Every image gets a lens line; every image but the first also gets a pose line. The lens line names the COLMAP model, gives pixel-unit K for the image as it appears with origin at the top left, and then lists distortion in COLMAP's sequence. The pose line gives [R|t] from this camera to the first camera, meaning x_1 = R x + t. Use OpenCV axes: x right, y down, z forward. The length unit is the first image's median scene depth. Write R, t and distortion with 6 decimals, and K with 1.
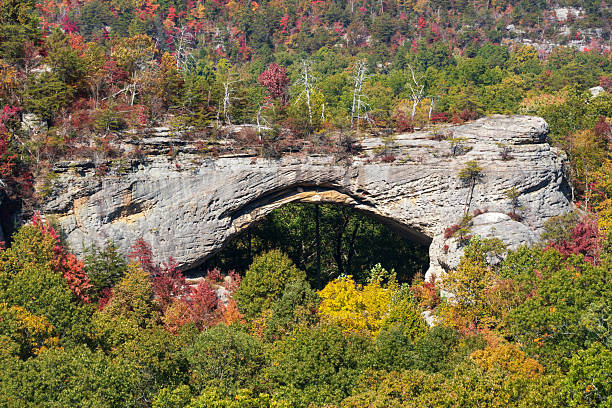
lens RADIAL K [[2412.4, 0, 292.5], [0, 2412.4, 239.7], [0, 0, 1]] dist [0.204282, 0.000000]
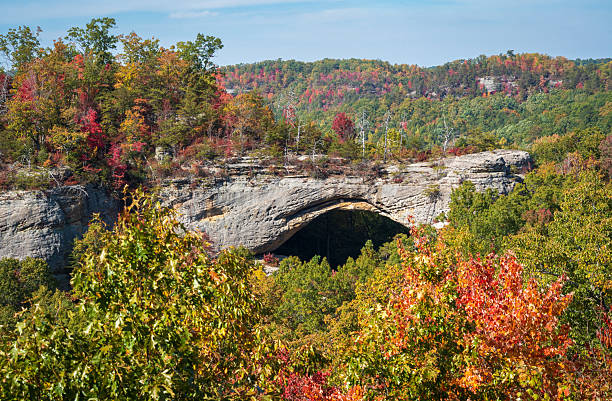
lens RADIAL K [[1487.7, 0, 307.9], [0, 1487.7, 204.1], [0, 0, 1]] dist [0.027724, 0.000000]
pose [[0.914256, 0.025727, -0.404320, 0.347167], [-0.025784, 0.999653, 0.005305, -0.023190], [0.404317, 0.005574, 0.914602, 0.180726]]
